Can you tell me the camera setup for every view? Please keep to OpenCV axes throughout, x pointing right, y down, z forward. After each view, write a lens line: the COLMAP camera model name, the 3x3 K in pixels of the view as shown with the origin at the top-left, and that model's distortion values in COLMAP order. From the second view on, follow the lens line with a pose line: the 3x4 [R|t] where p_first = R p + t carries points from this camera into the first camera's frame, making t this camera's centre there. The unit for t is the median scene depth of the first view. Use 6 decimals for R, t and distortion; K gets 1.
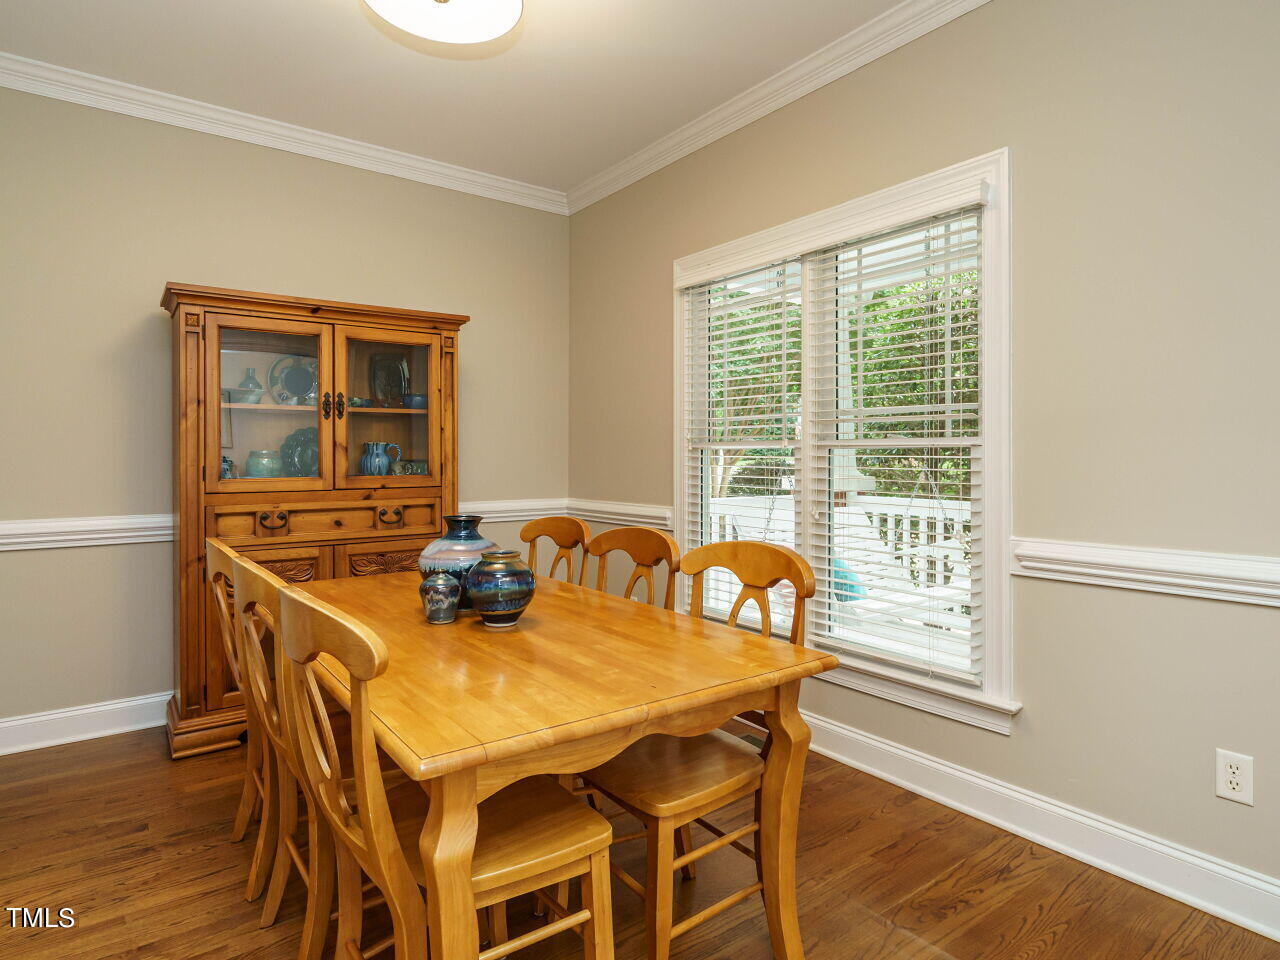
lens RADIAL K [[712.8, 0, 623.9], [0, 712.8, 456.9], [0, 0, 1]] dist [-0.012822, 0.000281]
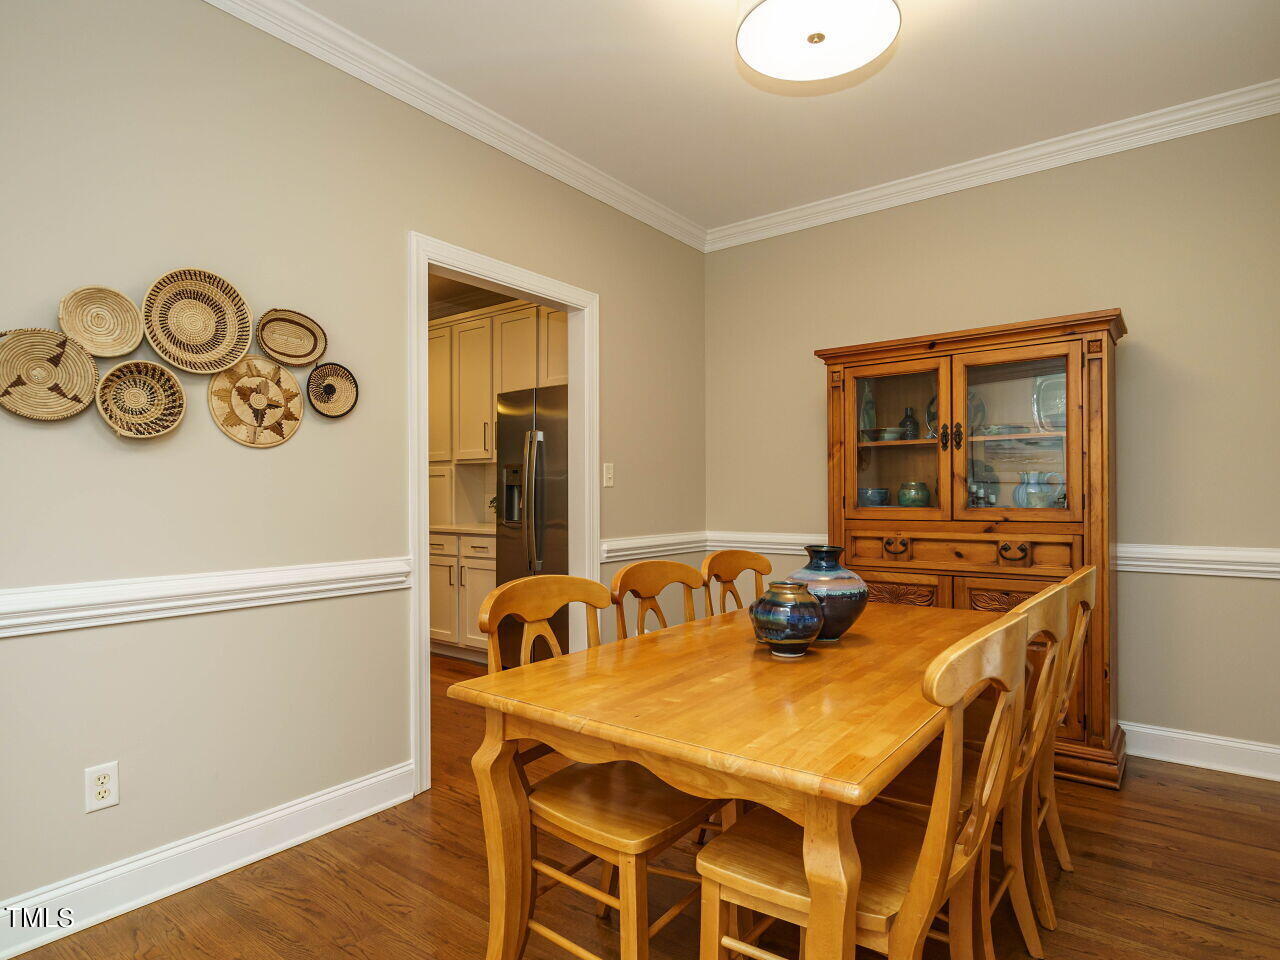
lens RADIAL K [[712.8, 0, 666.2], [0, 712.8, 501.9], [0, 0, 1]] dist [-0.012822, 0.000281]
pose [[0.301925, 0.011204, -0.953266, 0.427190], [0.007666, 0.999870, 0.014180, 0.002467], [0.953301, -0.011589, 0.301800, 0.314197]]
